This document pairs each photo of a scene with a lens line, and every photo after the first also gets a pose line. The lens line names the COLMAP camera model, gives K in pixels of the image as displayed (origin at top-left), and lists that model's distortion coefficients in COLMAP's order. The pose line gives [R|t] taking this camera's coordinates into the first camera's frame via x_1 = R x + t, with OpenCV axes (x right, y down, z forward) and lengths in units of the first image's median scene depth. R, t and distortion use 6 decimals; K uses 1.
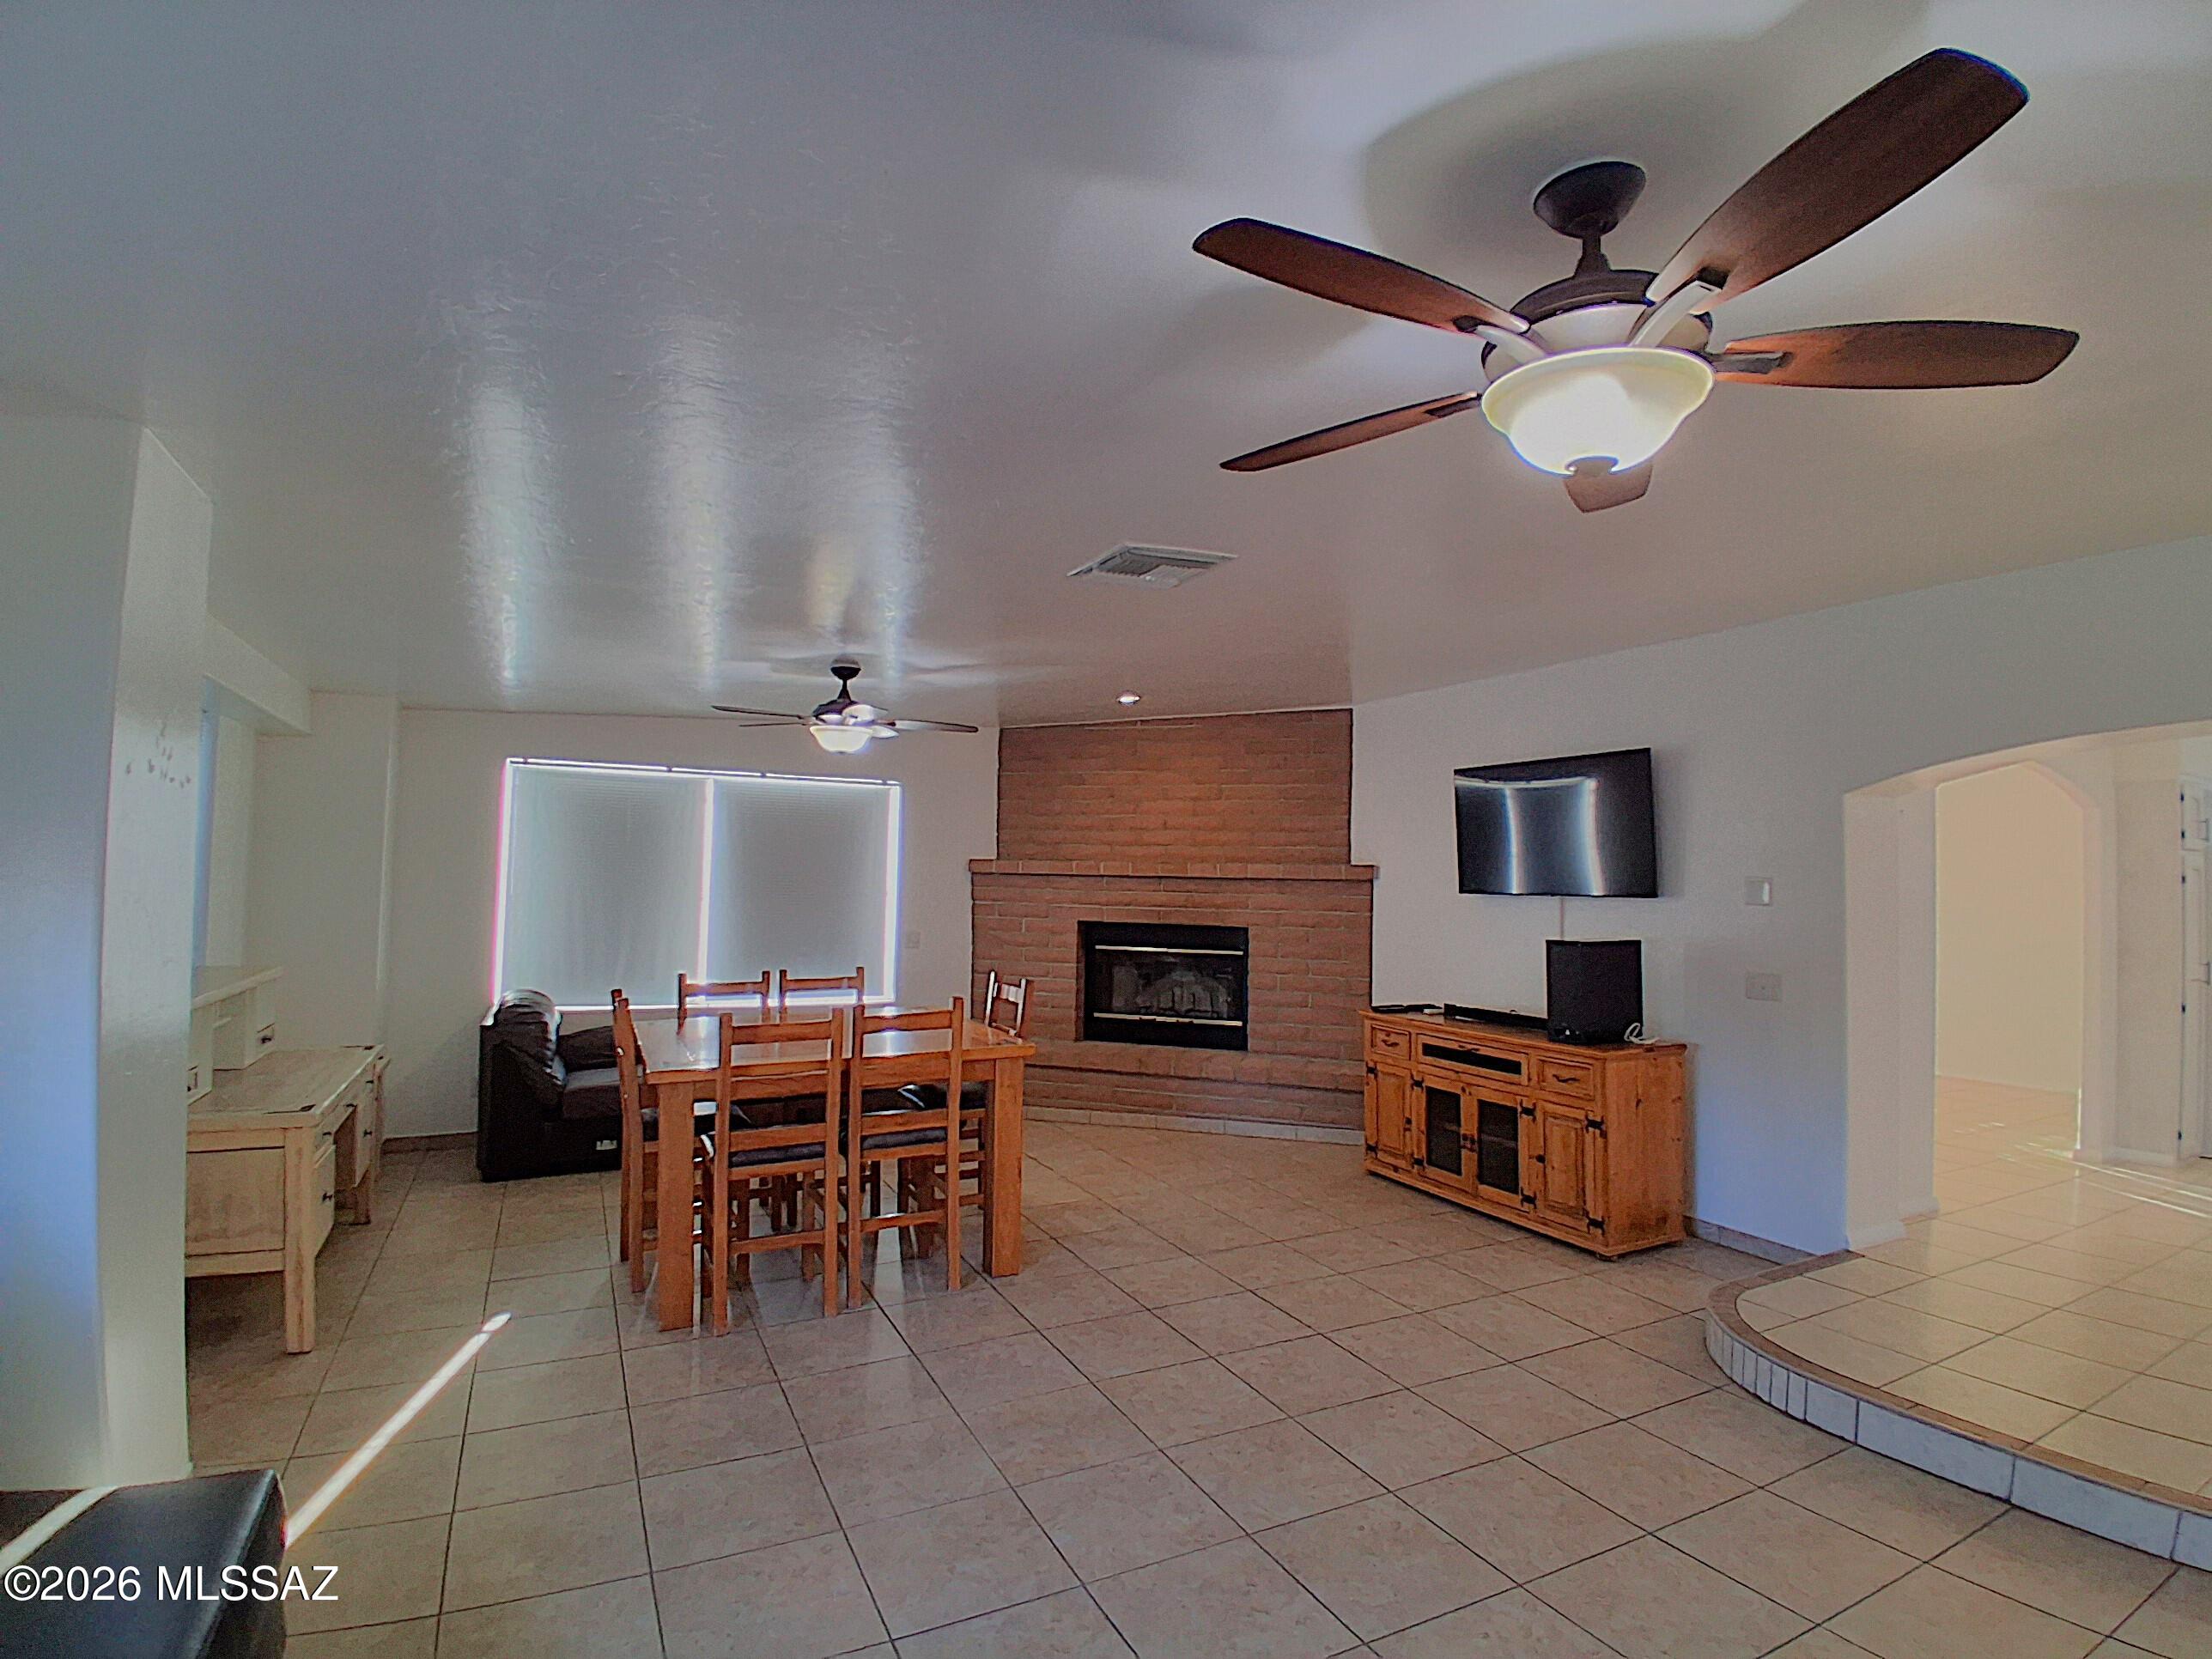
lens RADIAL K [[1088.8, 0, 1102.6], [0, 1088.8, 827.8], [0, 0, 1]] dist [0.003488, -0.048098]
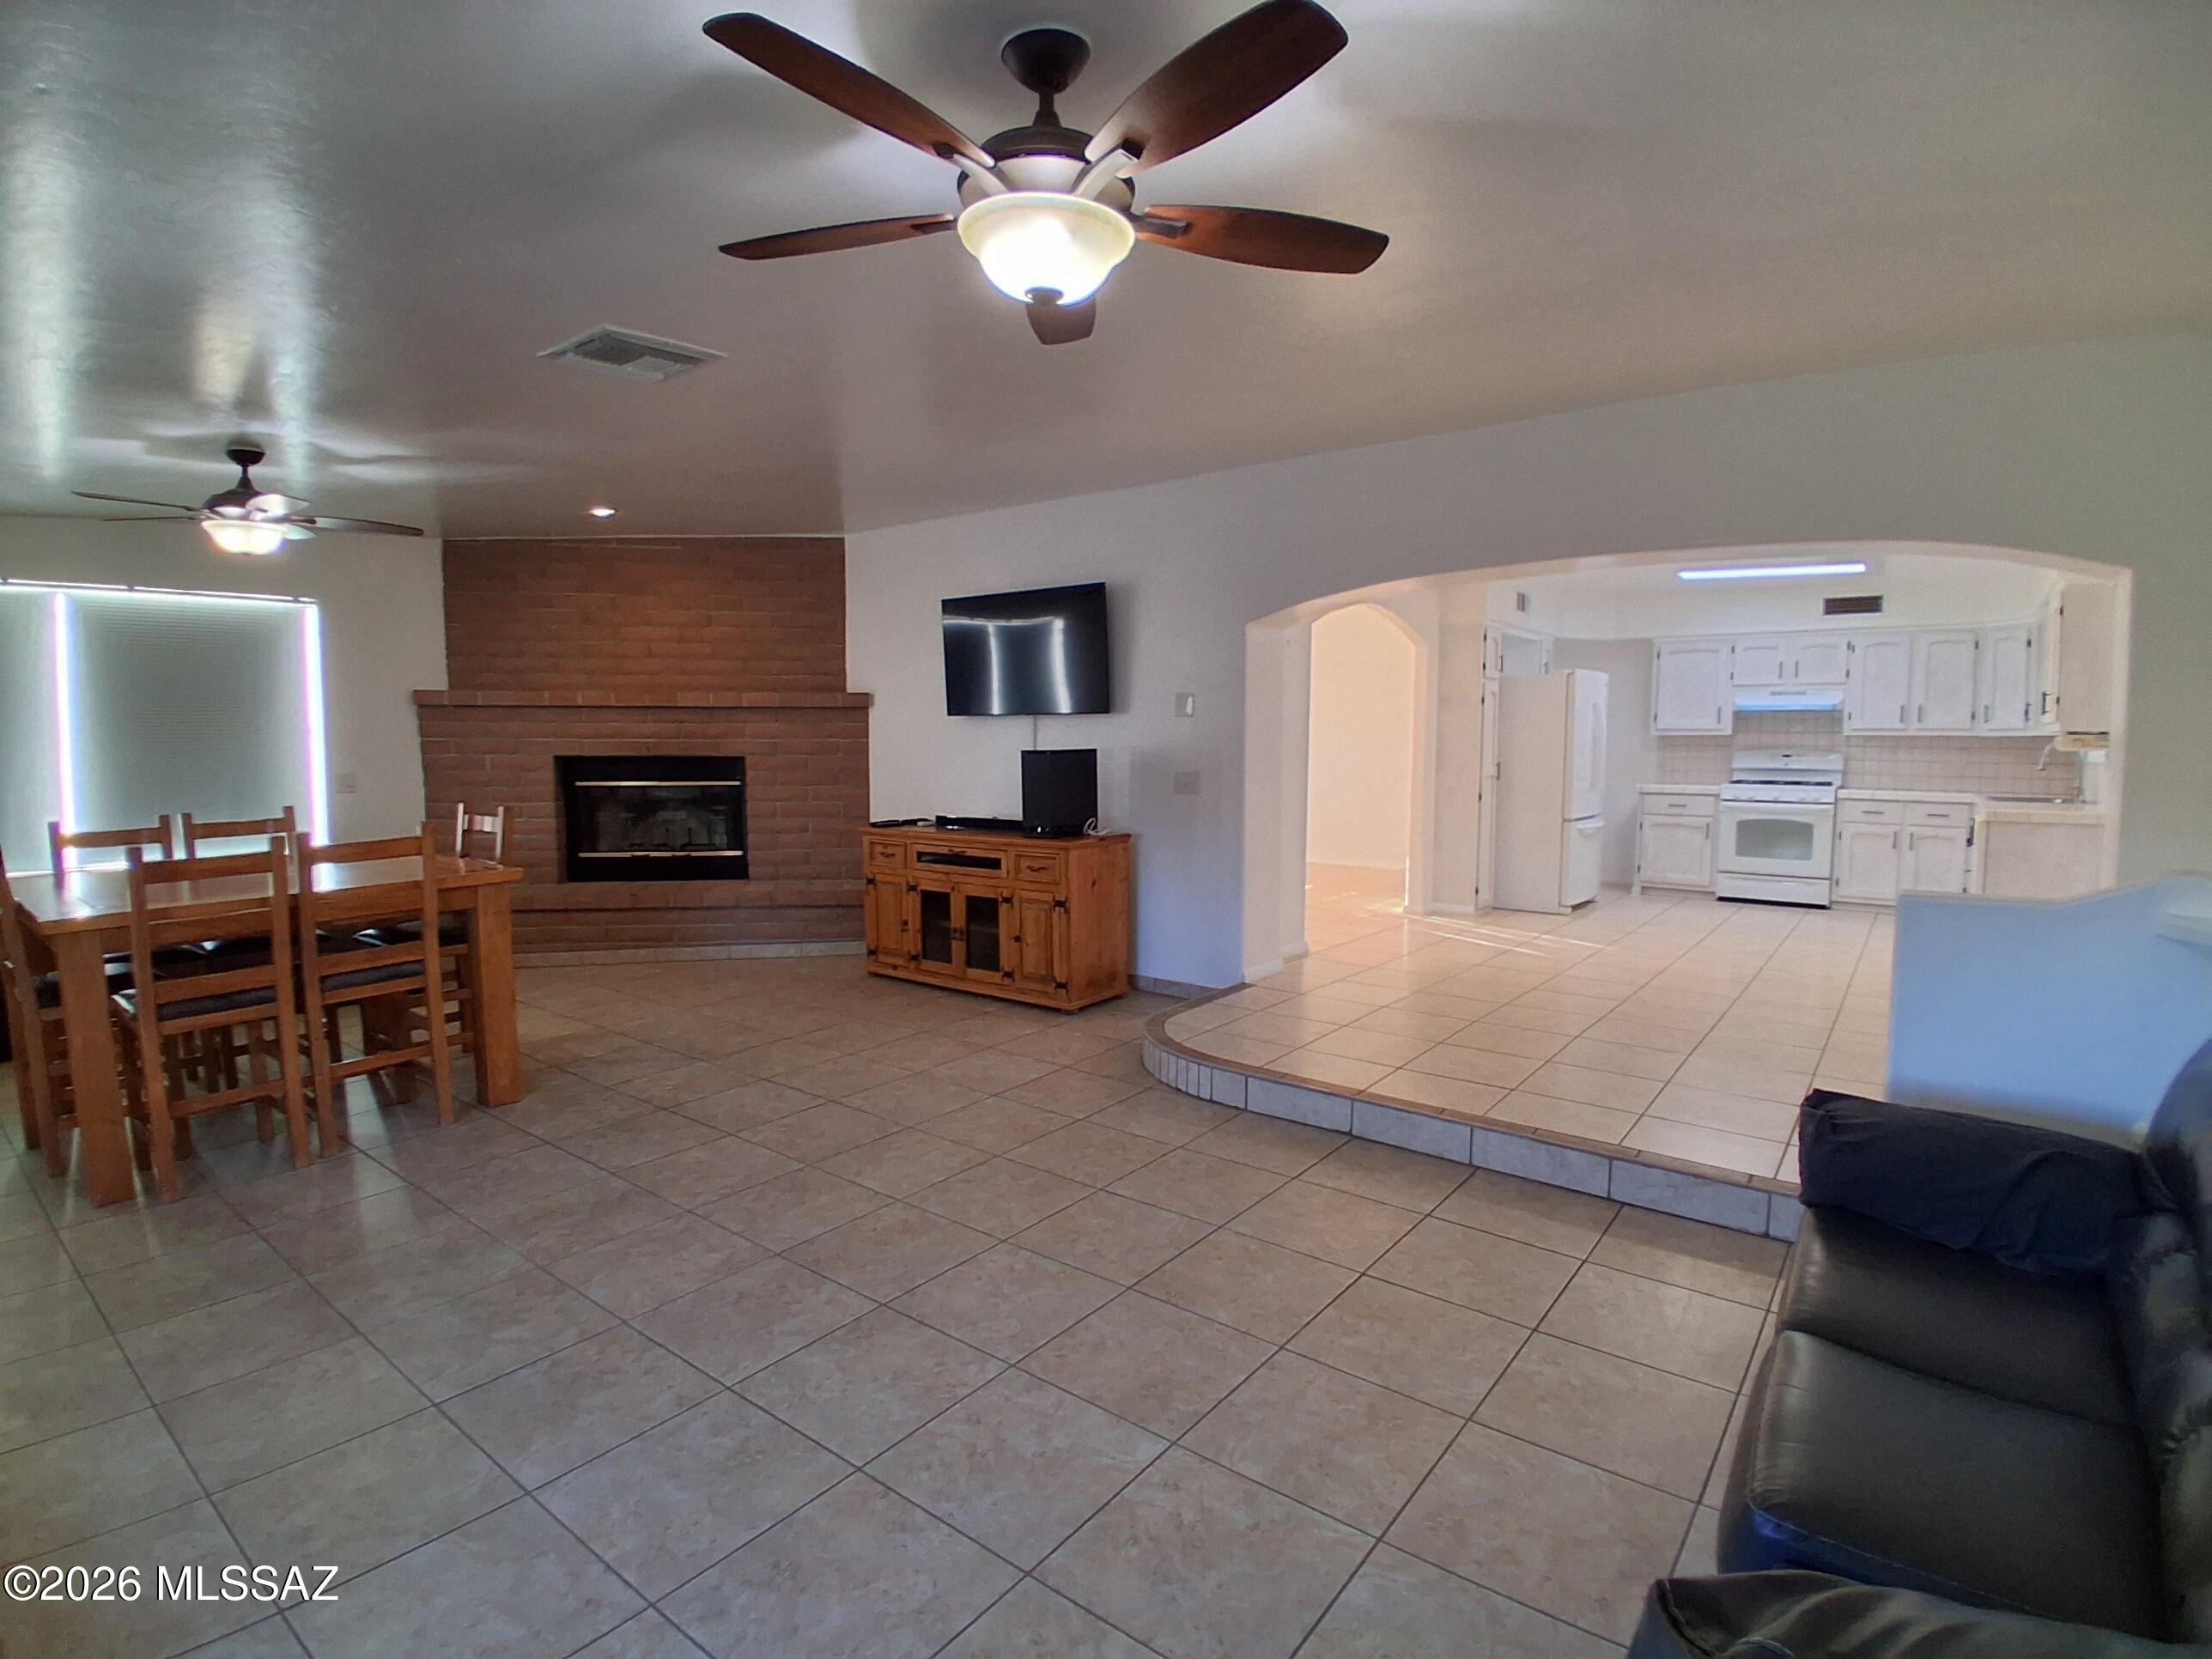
lens RADIAL K [[1088.8, 0, 1102.6], [0, 1088.8, 827.8], [0, 0, 1]] dist [0.003488, -0.048098]
pose [[0.897705, -0.053499, 0.437337, -0.017652], [-0.006320, 0.990935, 0.134193, 0.029988], [-0.440551, -0.123229, 0.889229, -0.059330]]
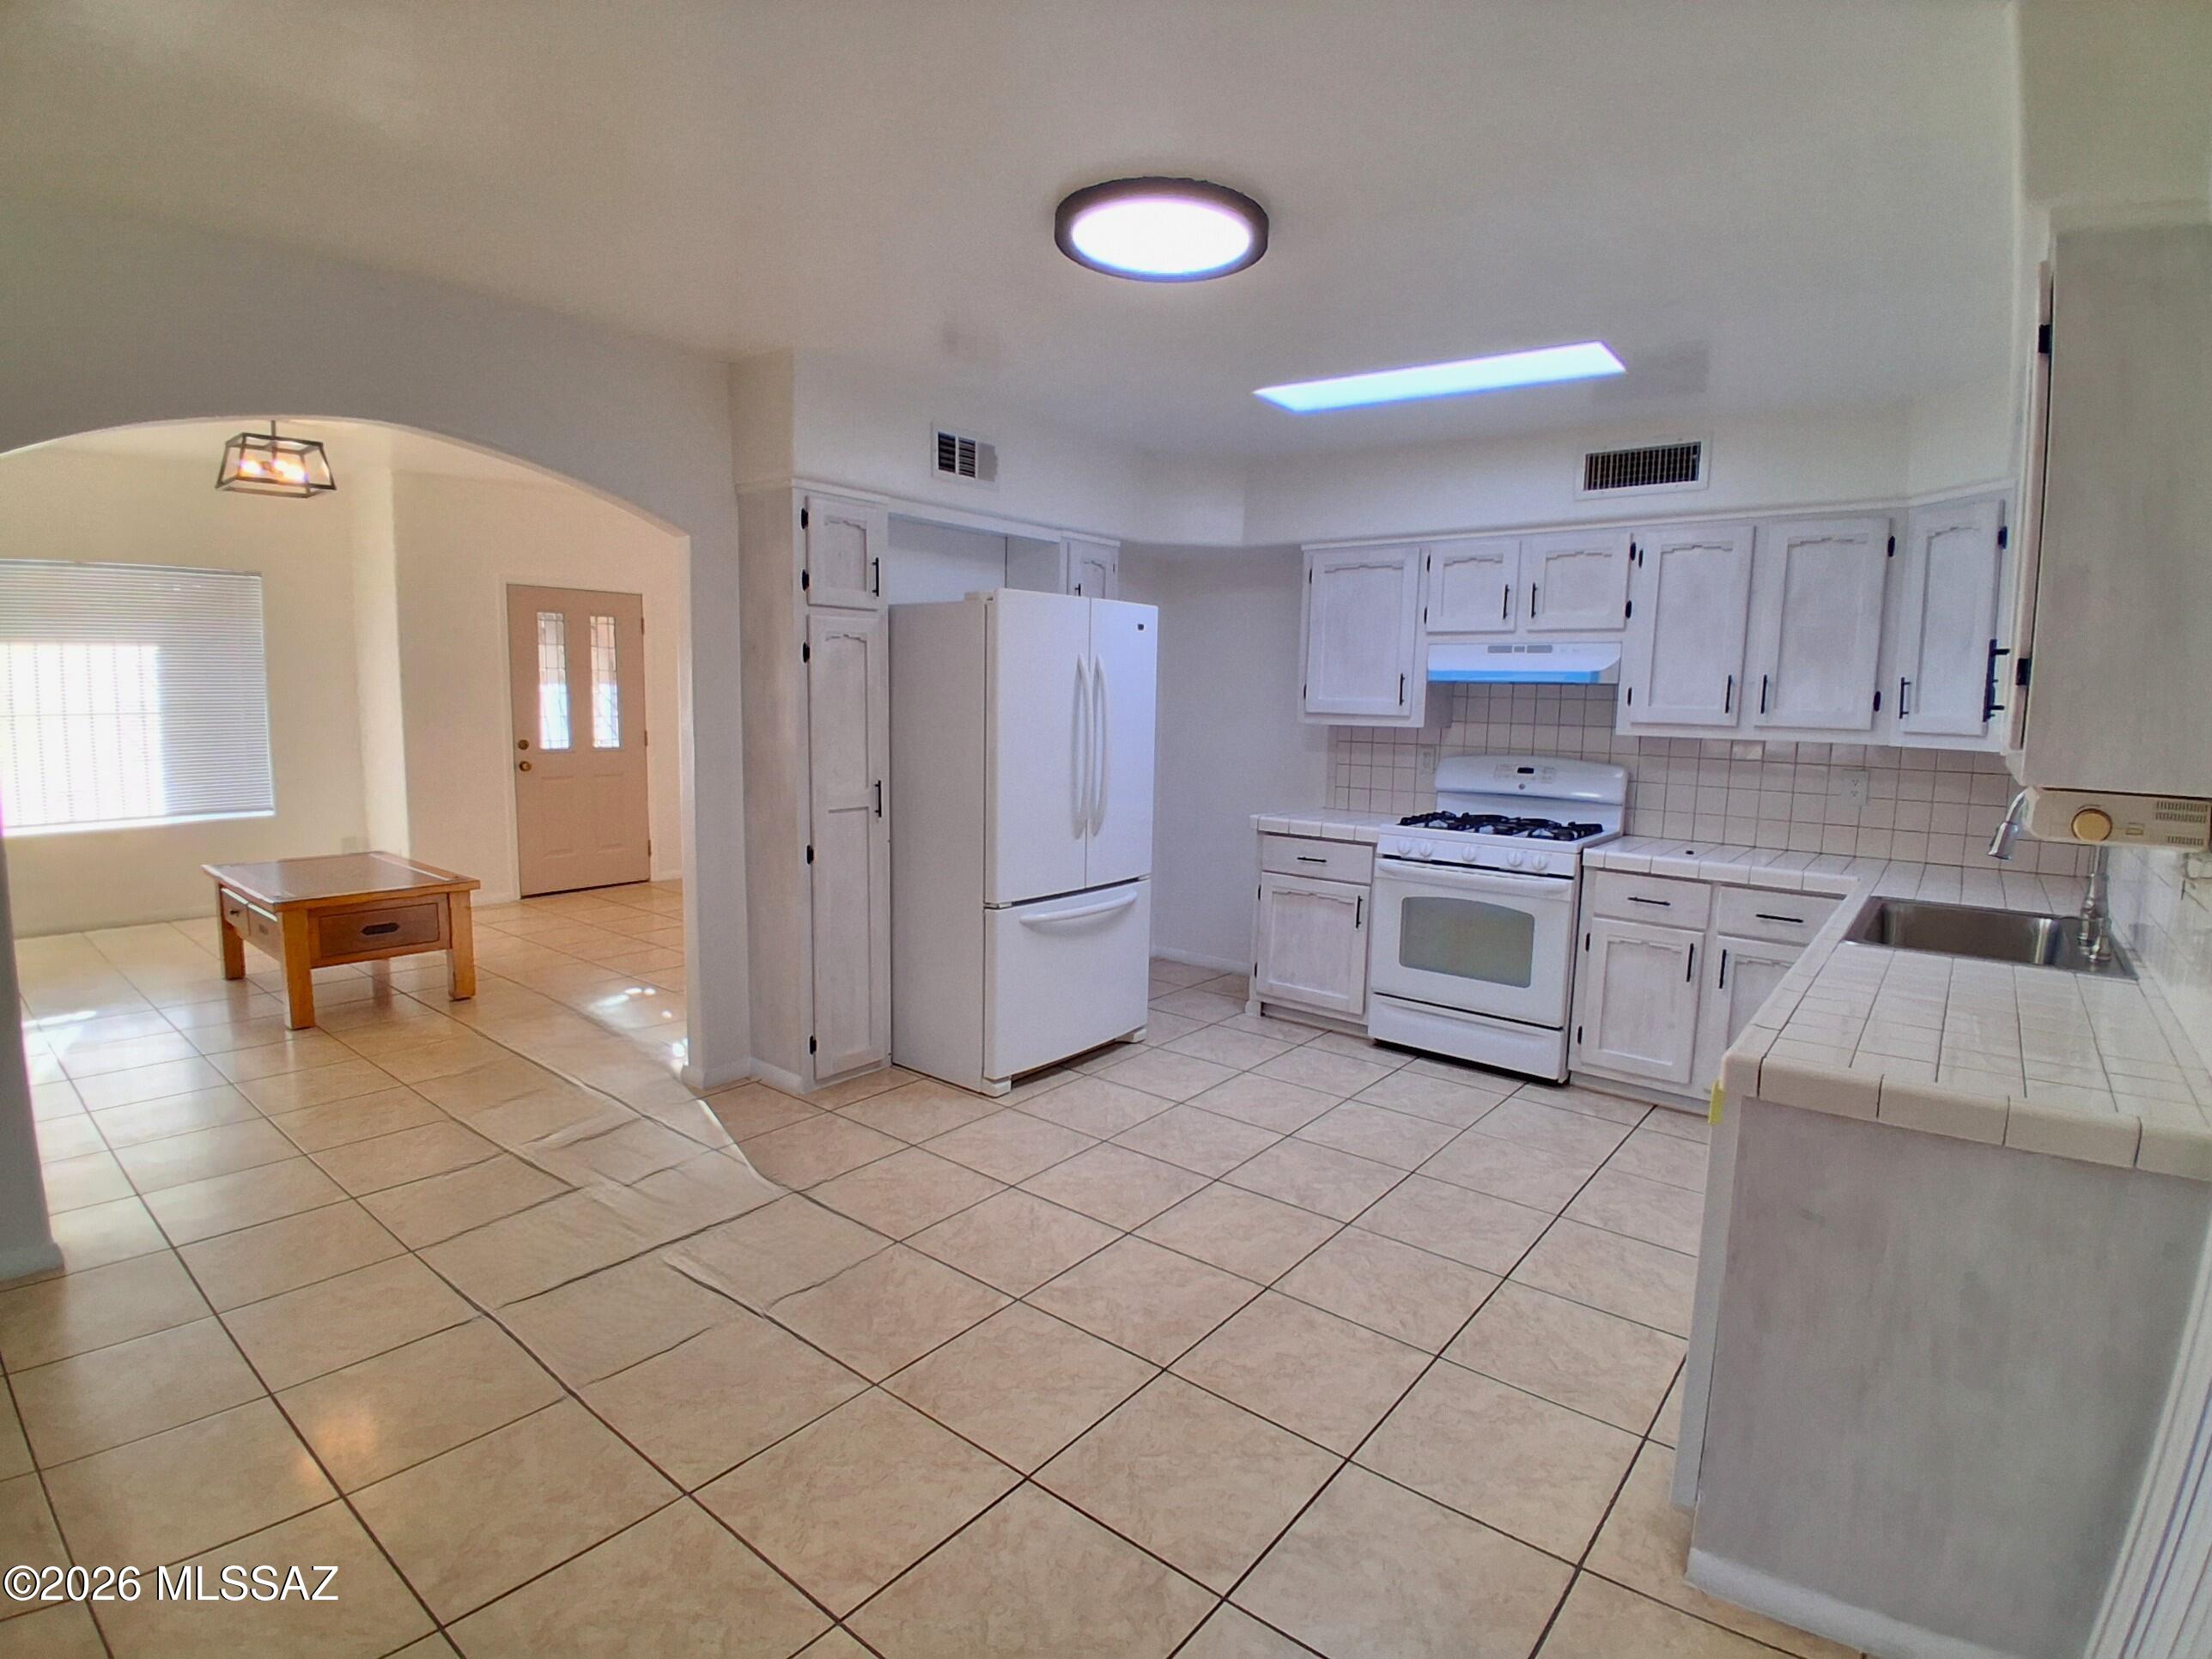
lens RADIAL K [[1088.8, 0, 1102.6], [0, 1088.8, 827.8], [0, 0, 1]] dist [0.003488, -0.048098]
pose [[0.907032, -0.052445, 0.417783, 1.013507], [-0.023308, 0.984437, 0.174183, 0.038937], [-0.420416, -0.167727, 0.891694, 0.337520]]
